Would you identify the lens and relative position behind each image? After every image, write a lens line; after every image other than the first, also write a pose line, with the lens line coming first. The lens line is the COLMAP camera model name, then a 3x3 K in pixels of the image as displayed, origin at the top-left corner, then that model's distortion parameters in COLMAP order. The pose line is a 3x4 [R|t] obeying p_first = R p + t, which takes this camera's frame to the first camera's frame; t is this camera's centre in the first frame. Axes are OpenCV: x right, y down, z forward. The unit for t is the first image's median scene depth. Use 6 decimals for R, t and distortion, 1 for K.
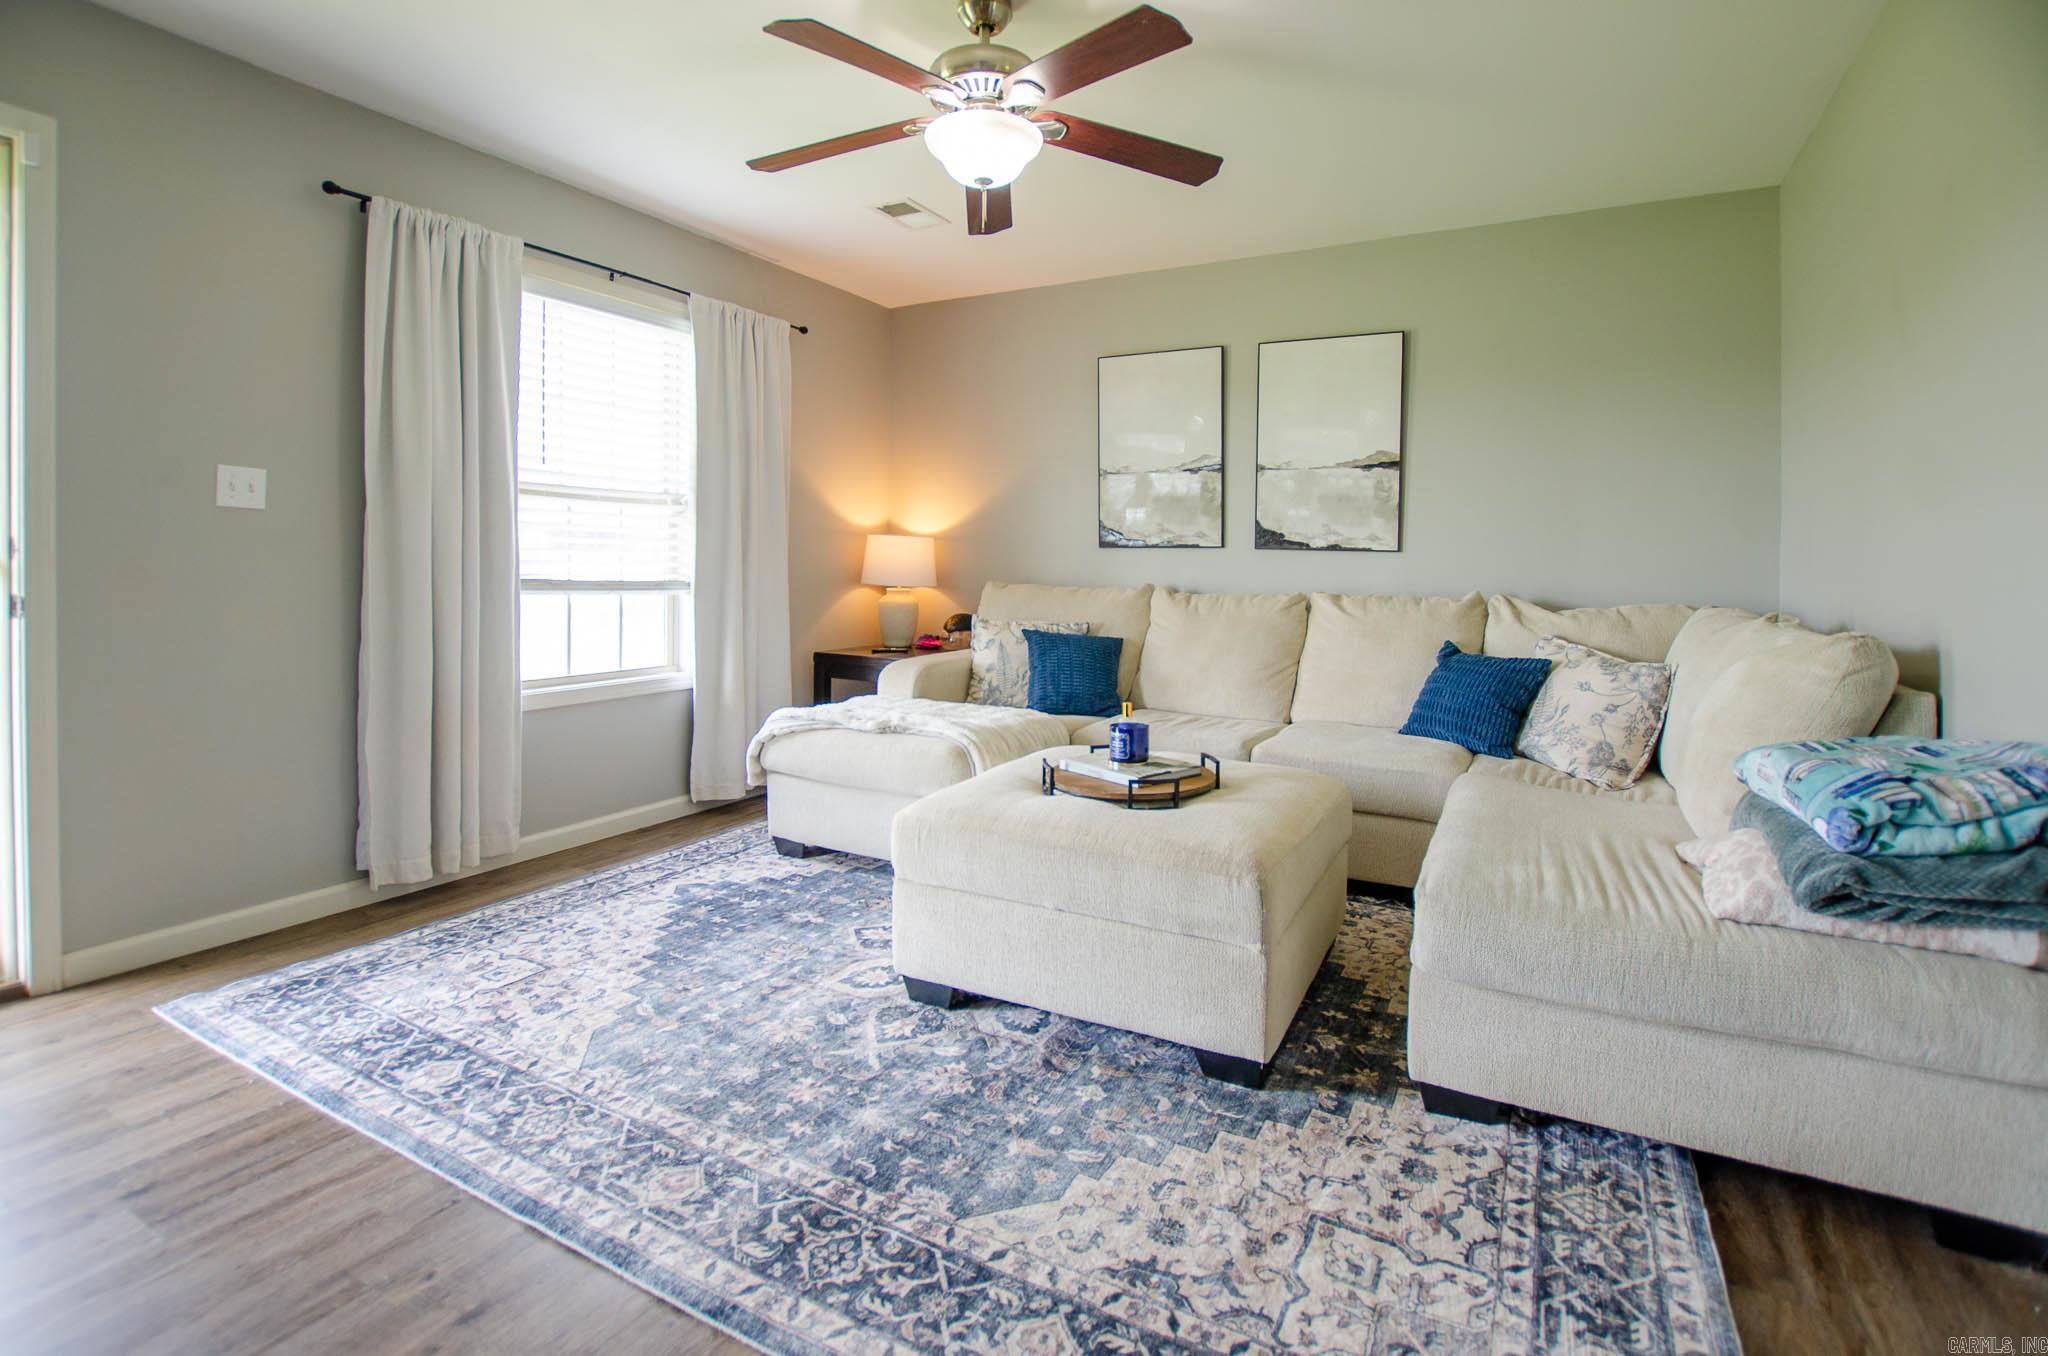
lens RADIAL K [[992.1, 0, 1065.9], [0, 992.1, 671.5], [0, 0, 1]] dist [-0.031792, 0.001632]
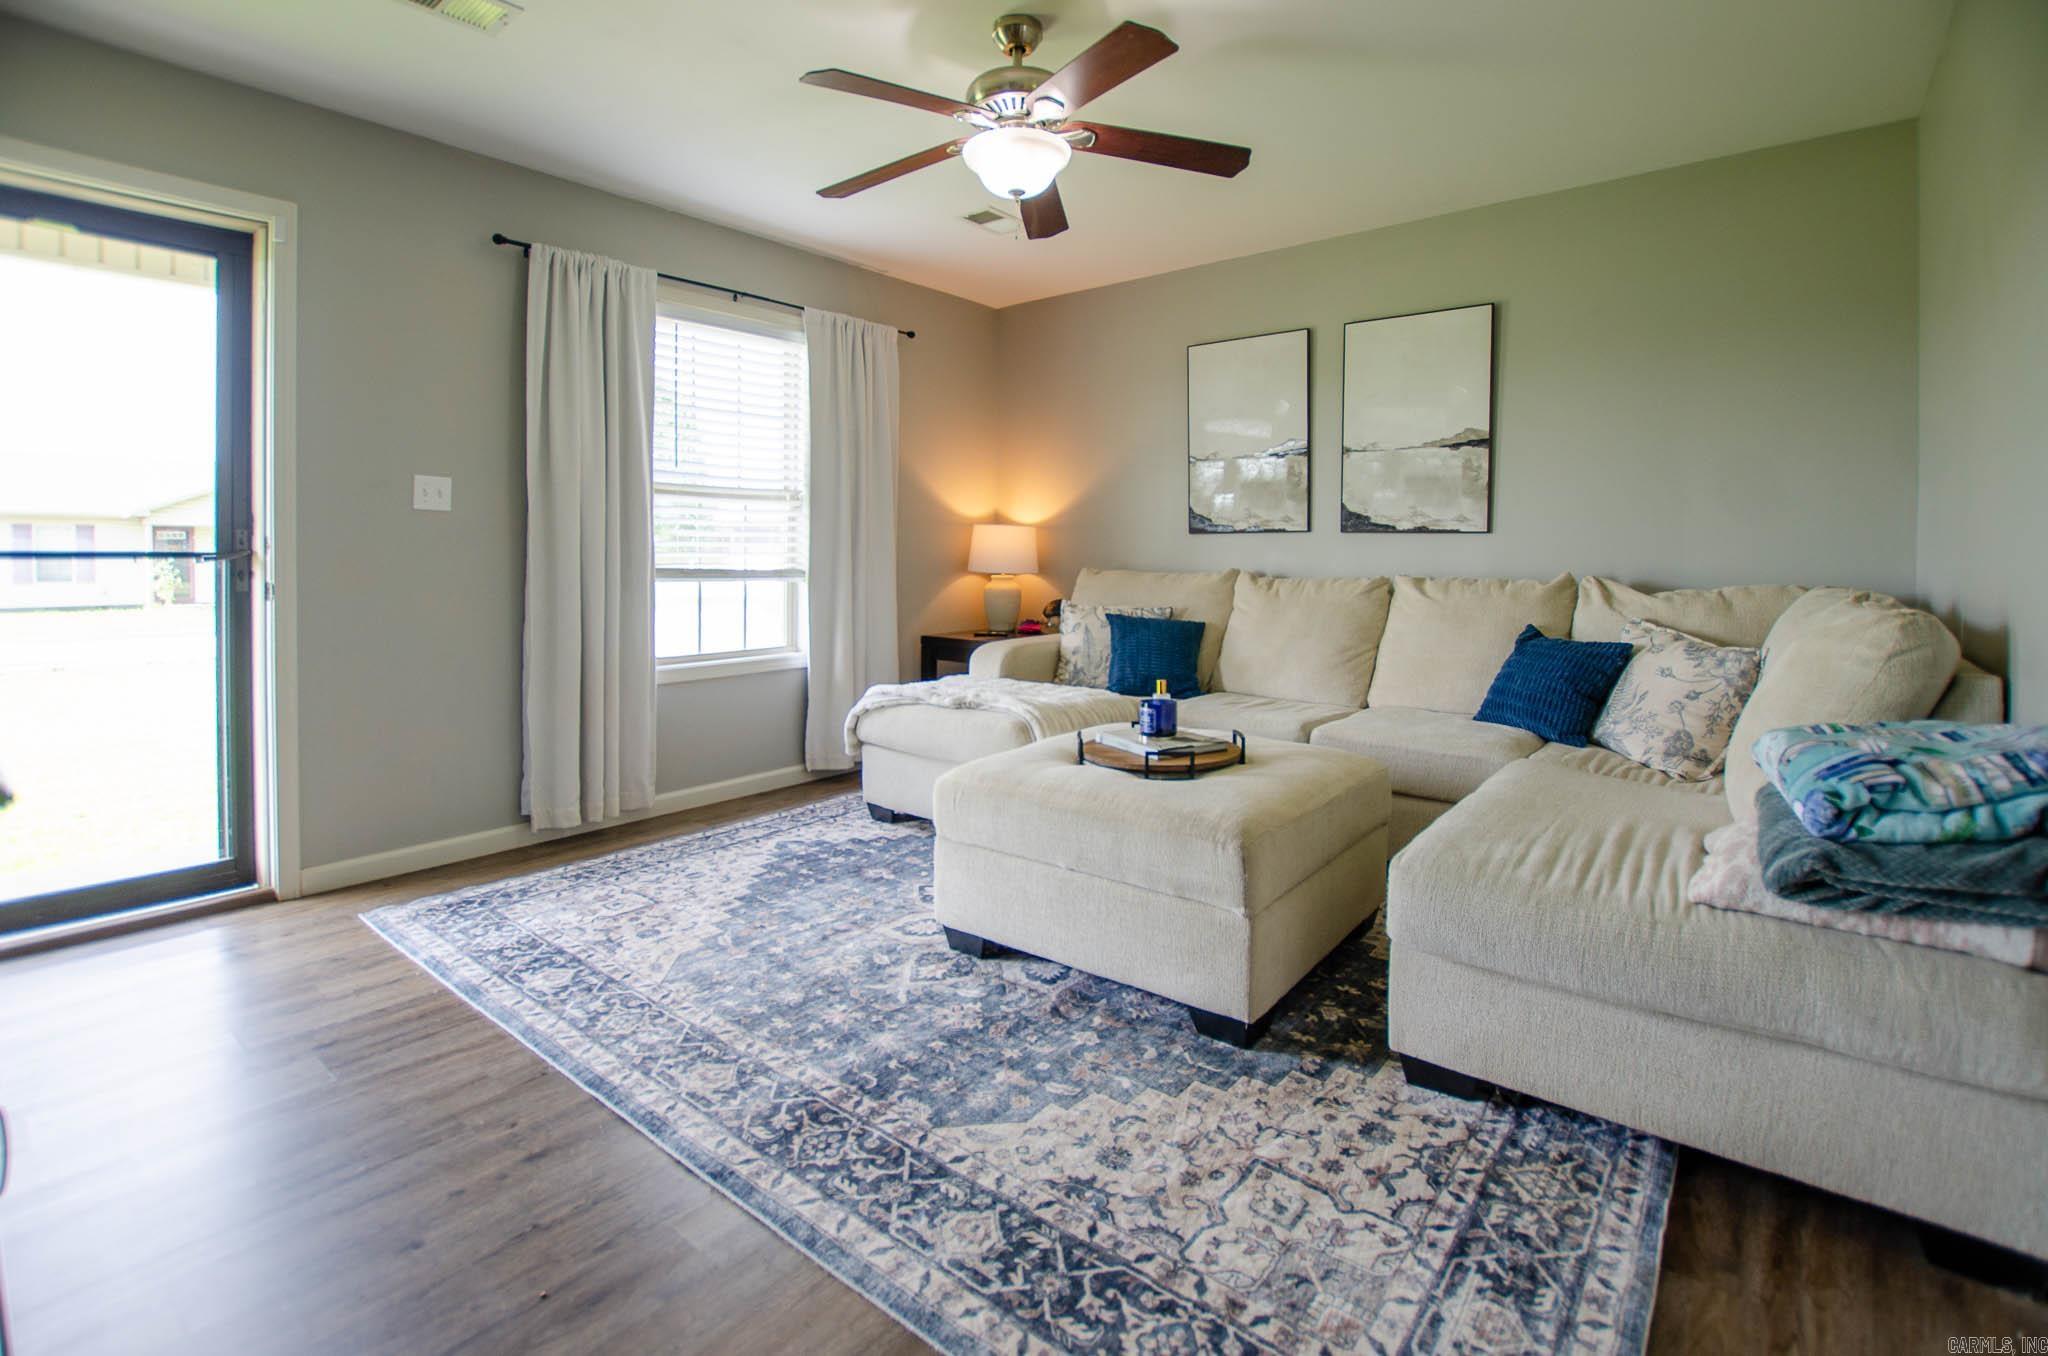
lens RADIAL K [[1001.8, 0, 1033.0], [0, 1001.8, 672.1], [0, 0, 1]] dist [-0.032294, 0.000740]
pose [[0.978280, 0.012139, -0.206933, 0.192352], [-0.010496, 0.999904, 0.009033, 0.019149], [0.207023, -0.006665, 0.978313, -0.074905]]
